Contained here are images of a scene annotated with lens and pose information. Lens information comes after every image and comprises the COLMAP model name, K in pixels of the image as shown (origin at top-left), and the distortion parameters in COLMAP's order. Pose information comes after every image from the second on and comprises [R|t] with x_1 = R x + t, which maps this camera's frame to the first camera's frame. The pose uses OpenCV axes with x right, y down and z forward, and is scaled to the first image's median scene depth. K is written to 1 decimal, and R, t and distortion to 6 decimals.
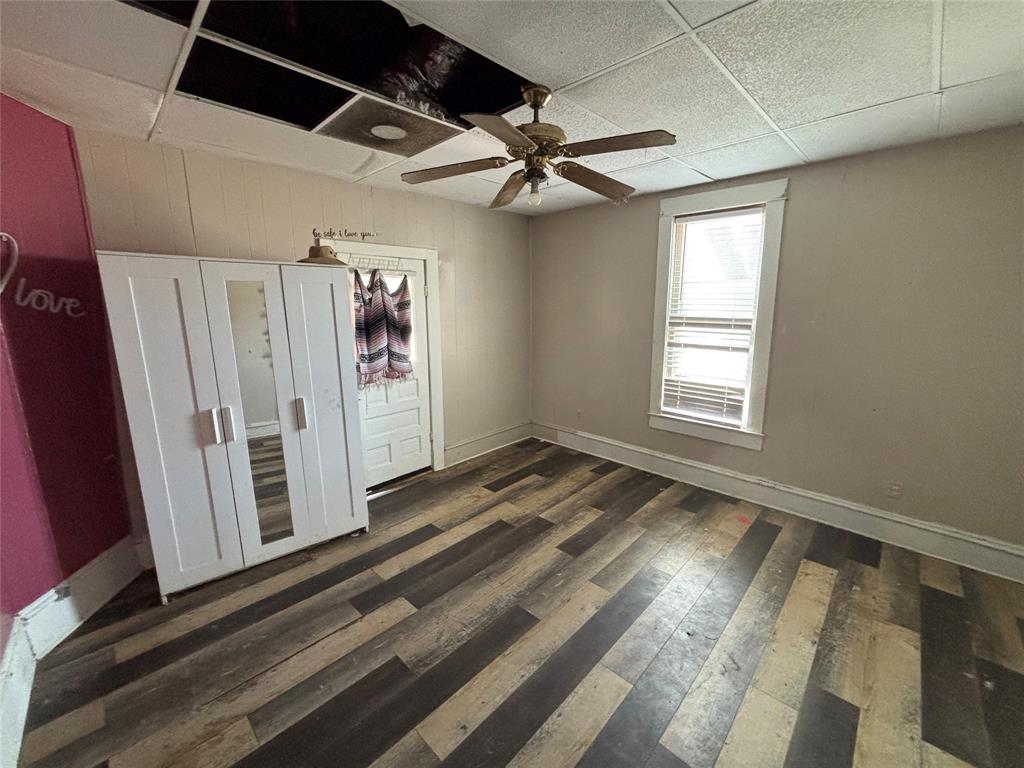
lens RADIAL K [[412.7, 0, 513.9], [0, 412.7, 383.7], [0, 0, 1]] dist [0.000576, -0.000091]
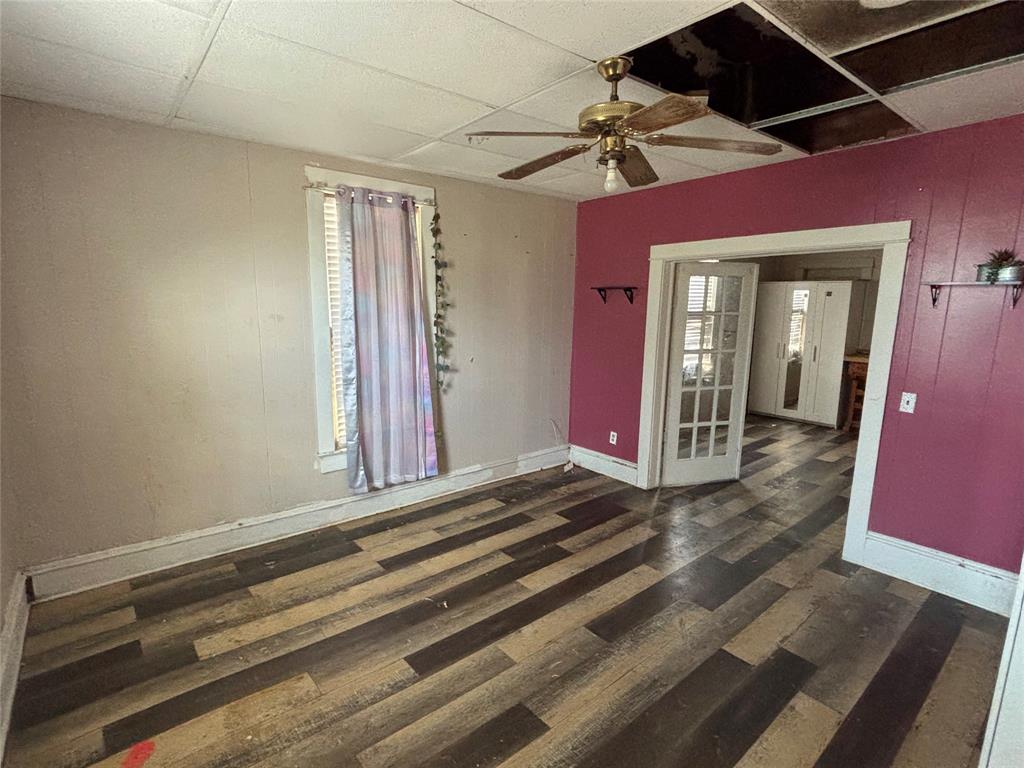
lens RADIAL K [[504.8, 0, 511.2], [0, 504.8, 388.3], [0, 0, 1]] dist [-0.000005, 0.000172]
pose [[-0.994059, -0.026761, 0.105501, 0.118602], [0.012051, 0.936282, 0.351043, -0.364281], [-0.108173, 0.350229, -0.930397, 1.886233]]
